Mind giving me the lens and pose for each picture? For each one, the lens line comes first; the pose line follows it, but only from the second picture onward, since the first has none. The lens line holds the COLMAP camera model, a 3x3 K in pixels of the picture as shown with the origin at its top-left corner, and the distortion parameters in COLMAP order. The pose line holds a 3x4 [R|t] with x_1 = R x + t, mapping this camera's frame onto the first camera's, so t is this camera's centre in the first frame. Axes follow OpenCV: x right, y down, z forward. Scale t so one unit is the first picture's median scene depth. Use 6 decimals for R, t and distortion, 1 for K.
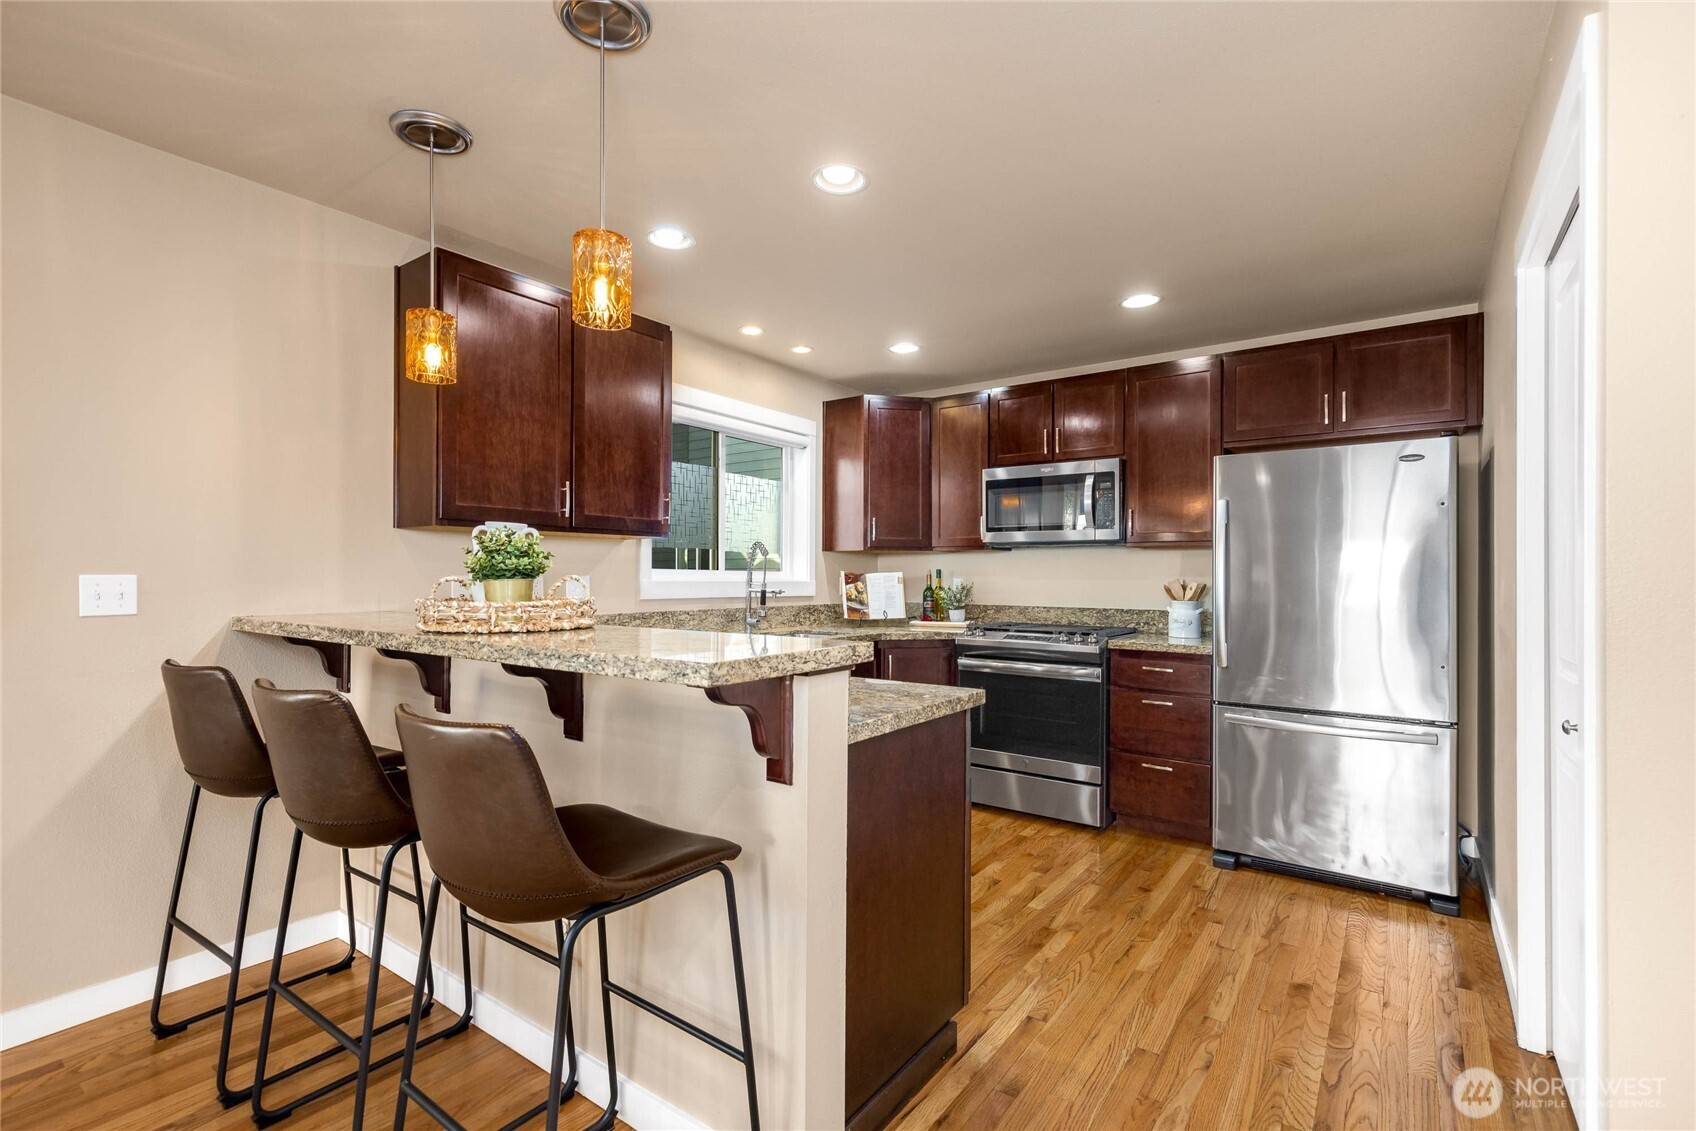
lens RADIAL K [[769.0, 0, 850.9], [0, 769.0, 570.0], [0, 0, 1]] dist [0.016270, -0.000620]
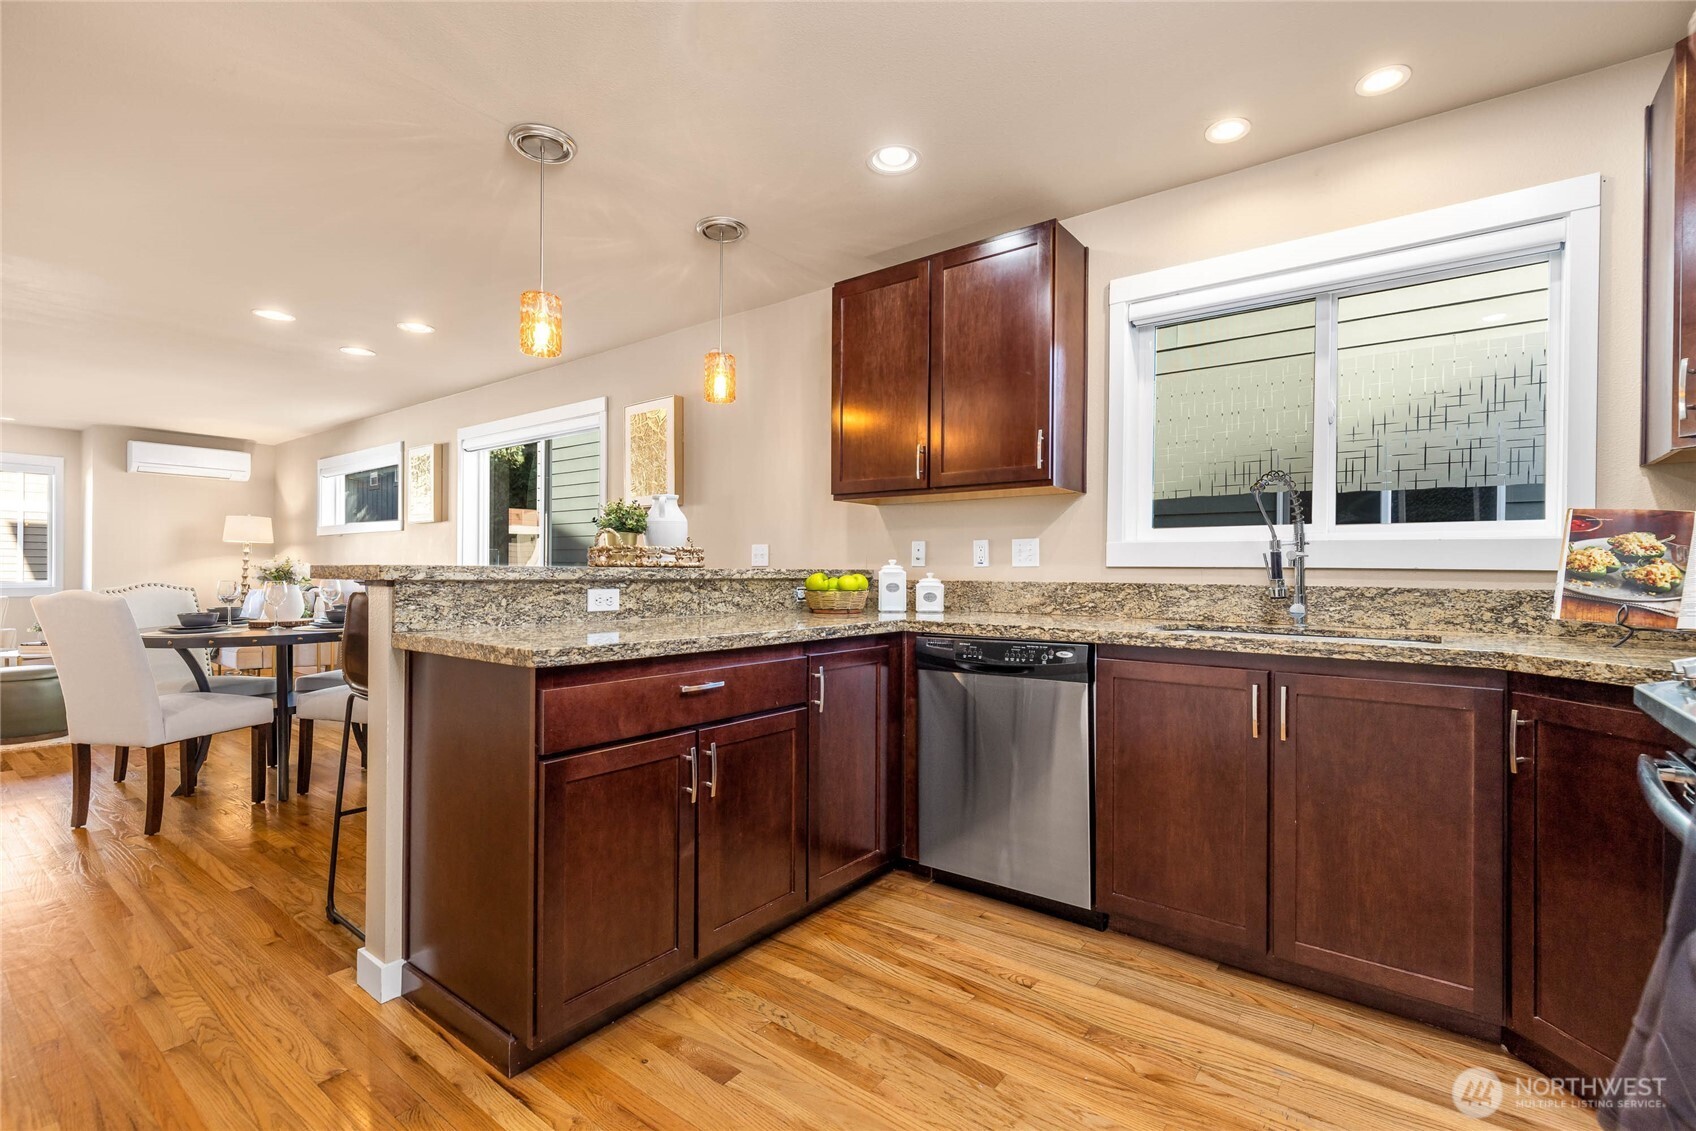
lens RADIAL K [[764.1, 0, 853.7], [0, 764.1, 572.1], [0, 0, 1]] dist [0.014629, -0.006580]
pose [[-0.025826, -0.004118, -0.999658, 0.514902], [-0.001334, 0.999991, -0.004085, 0.046910], [0.999666, 0.001228, -0.025832, 0.753550]]
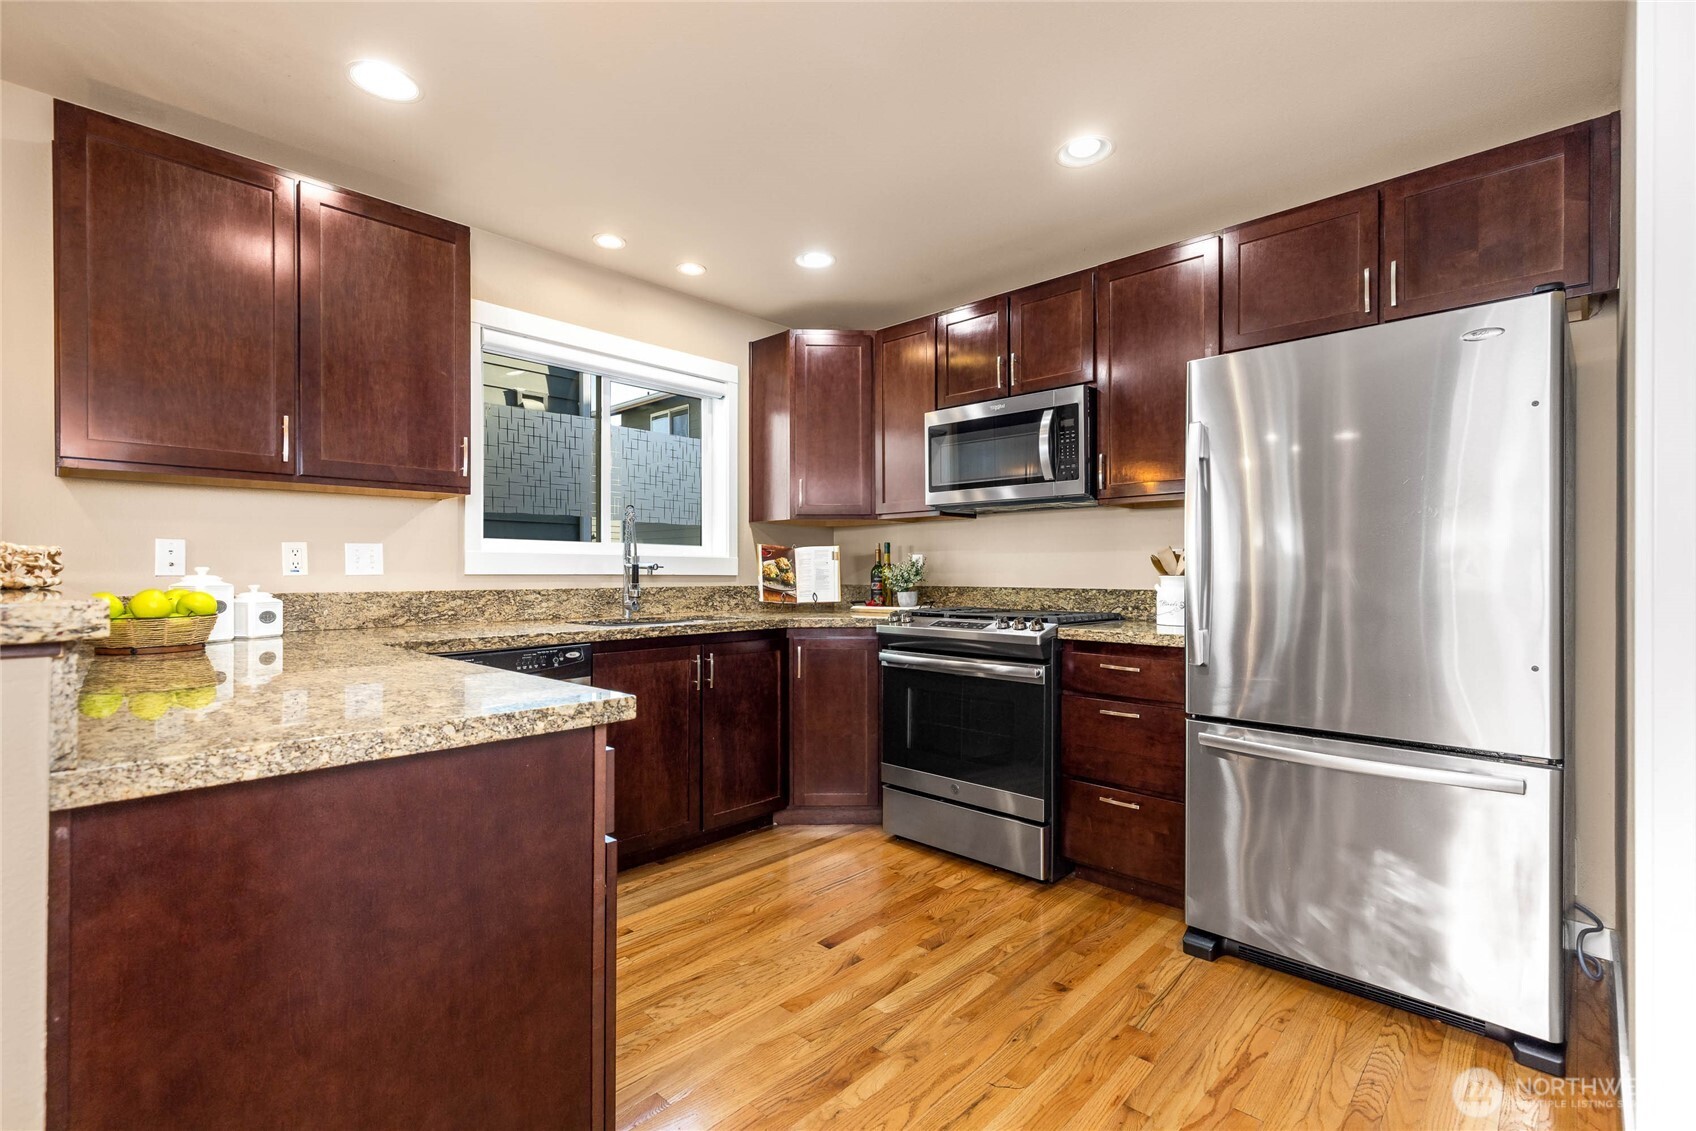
lens RADIAL K [[769.0, 0, 850.9], [0, 769.0, 570.0], [0, 0, 1]] dist [0.016270, -0.000620]
pose [[0.990948, -0.004550, -0.134170, 0.238776], [0.005173, 0.999977, 0.004299, 0.031673], [0.134148, -0.004954, 0.990949, 0.243762]]
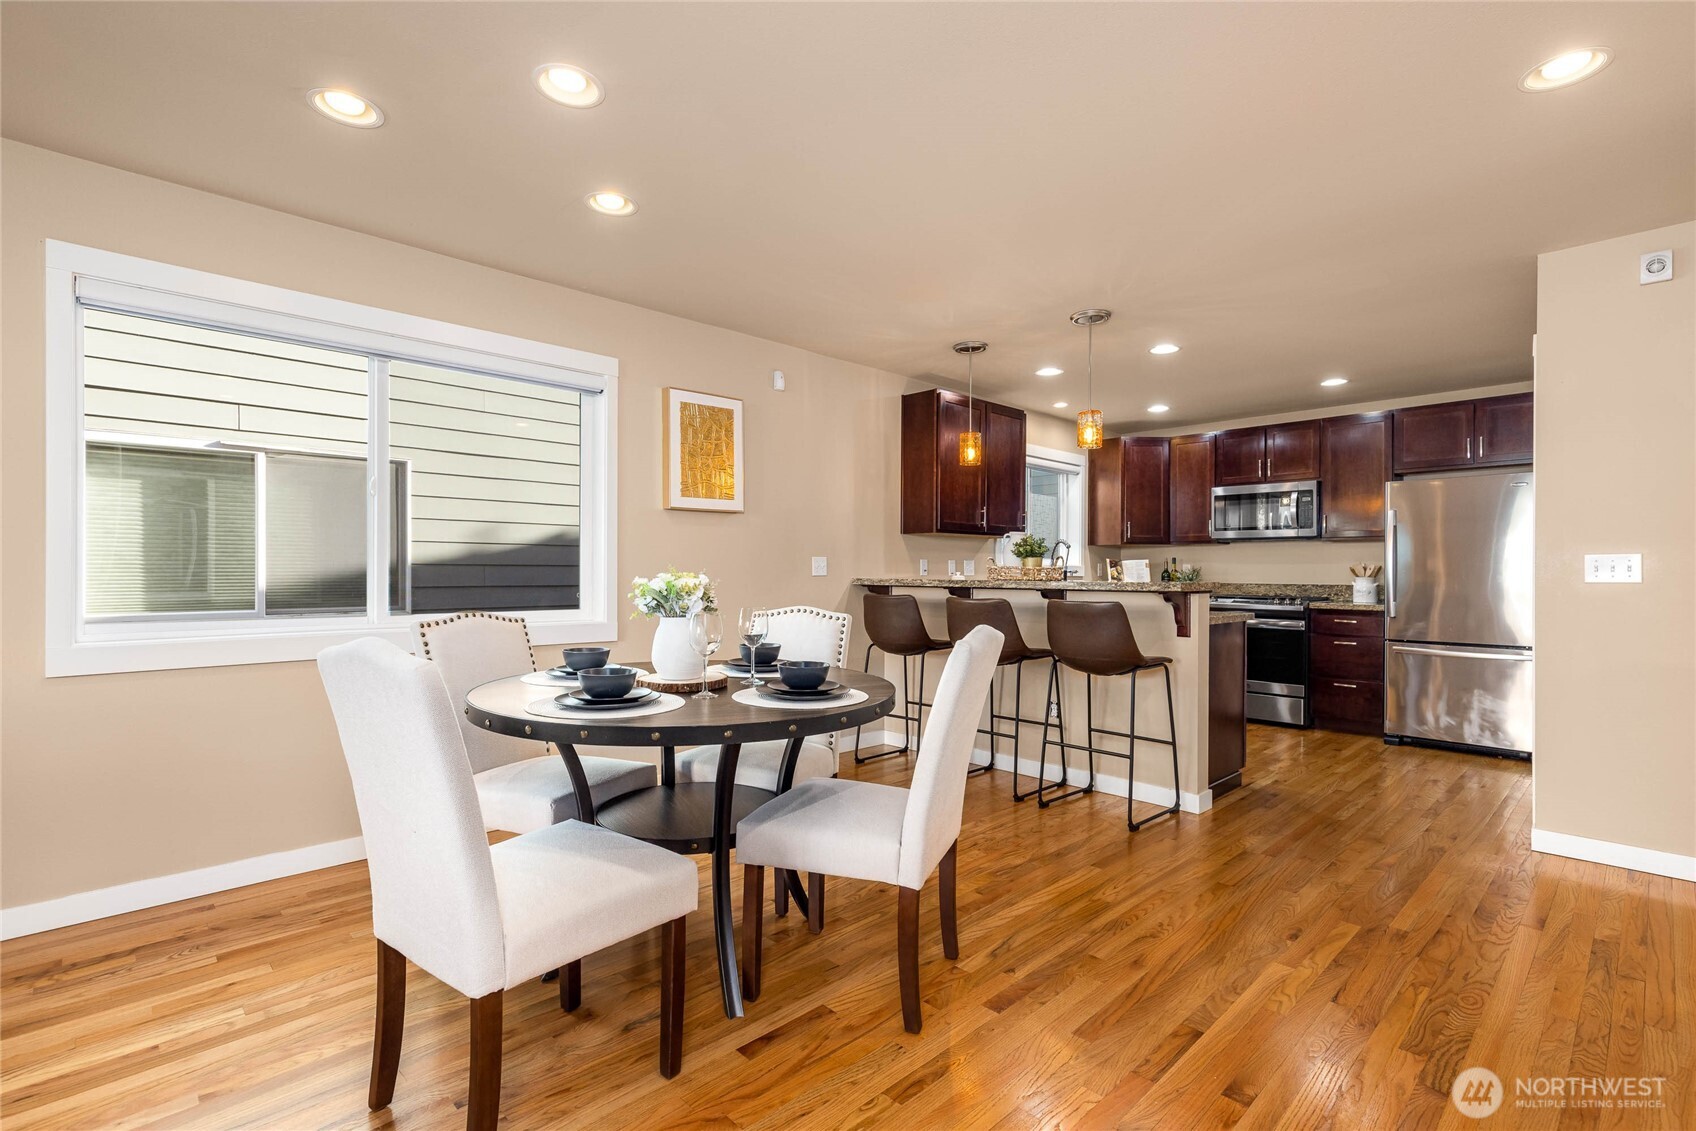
lens RADIAL K [[784.7, 0, 851.6], [0, 784.7, 569.4], [0, 0, 1]] dist [0.011484, -0.000447]
pose [[0.985196, -0.000553, -0.171431, -0.288237], [0.001258, 0.999991, 0.004004, 0.018574], [0.171427, -0.004161, 0.985188, -0.681667]]
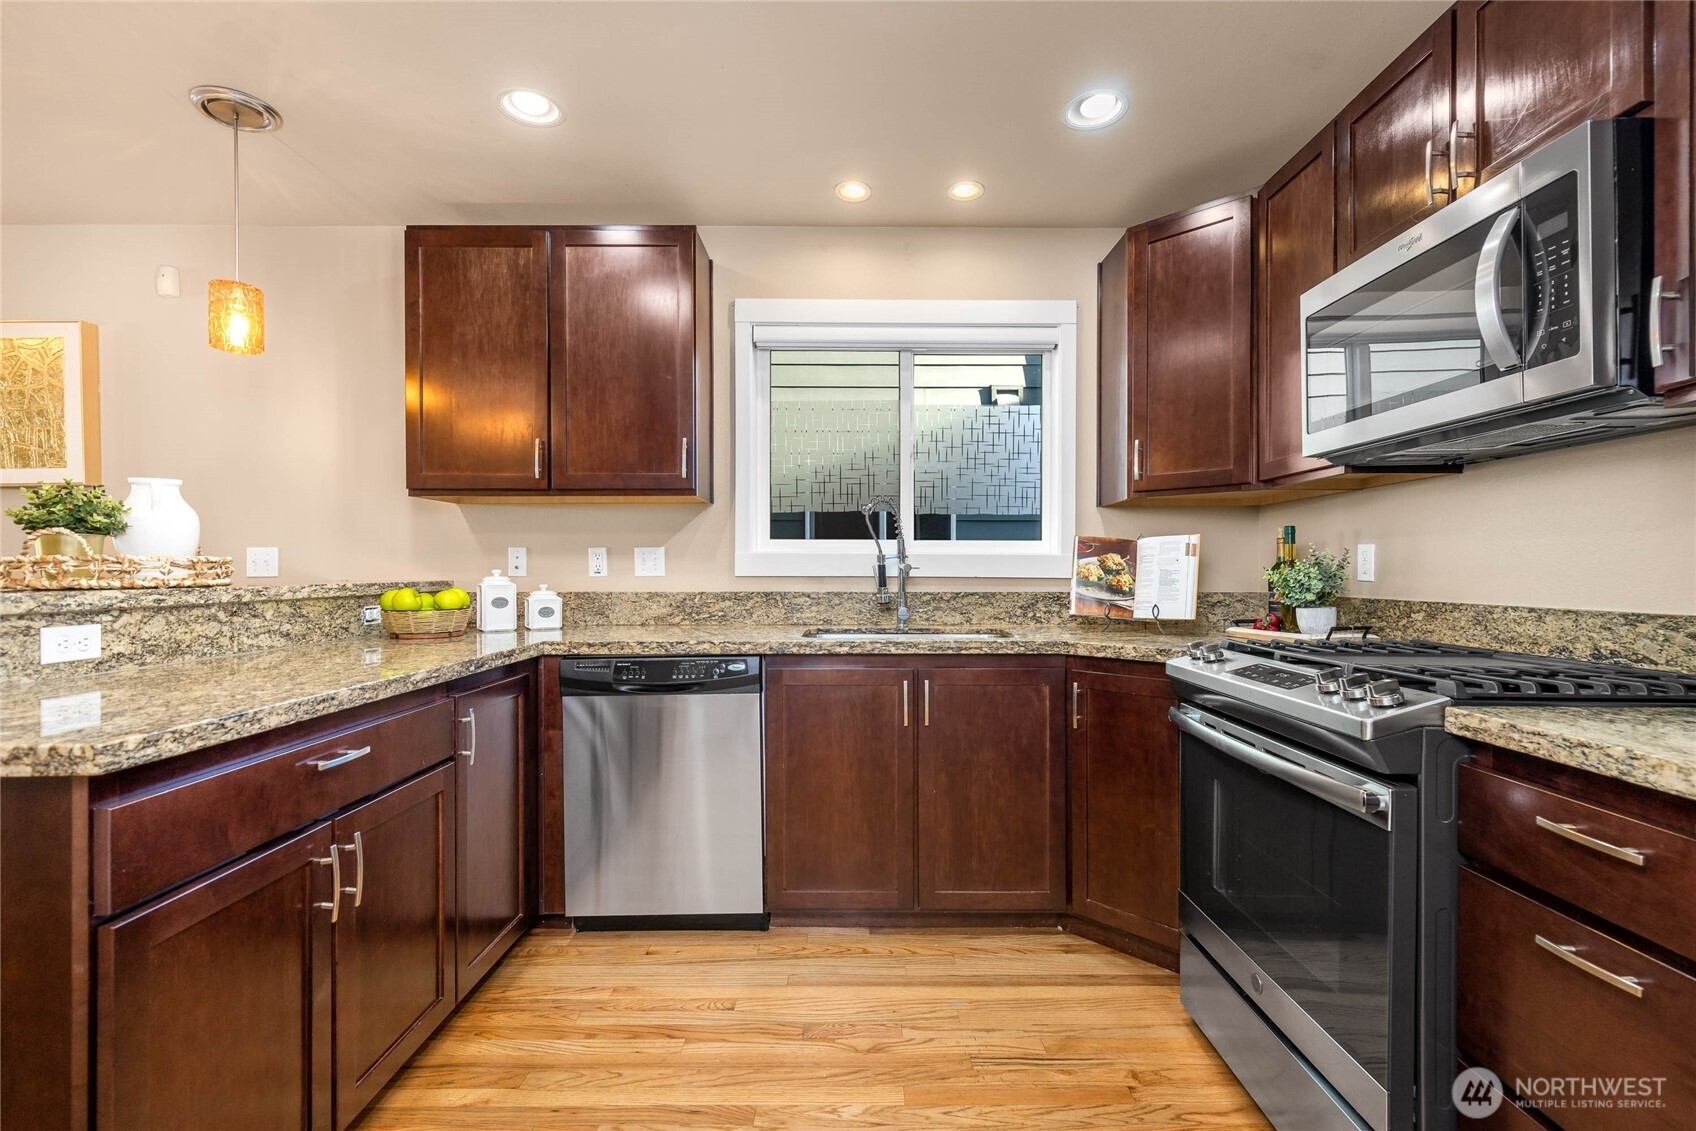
lens RADIAL K [[764.1, 0, 853.7], [0, 764.1, 572.1], [0, 0, 1]] dist [0.014629, -0.006580]
pose [[0.587515, -0.002687, -0.809209, 0.451717], [0.008453, 0.999960, 0.002817, 0.032388], [0.809169, -0.008495, 0.587514, 0.620390]]
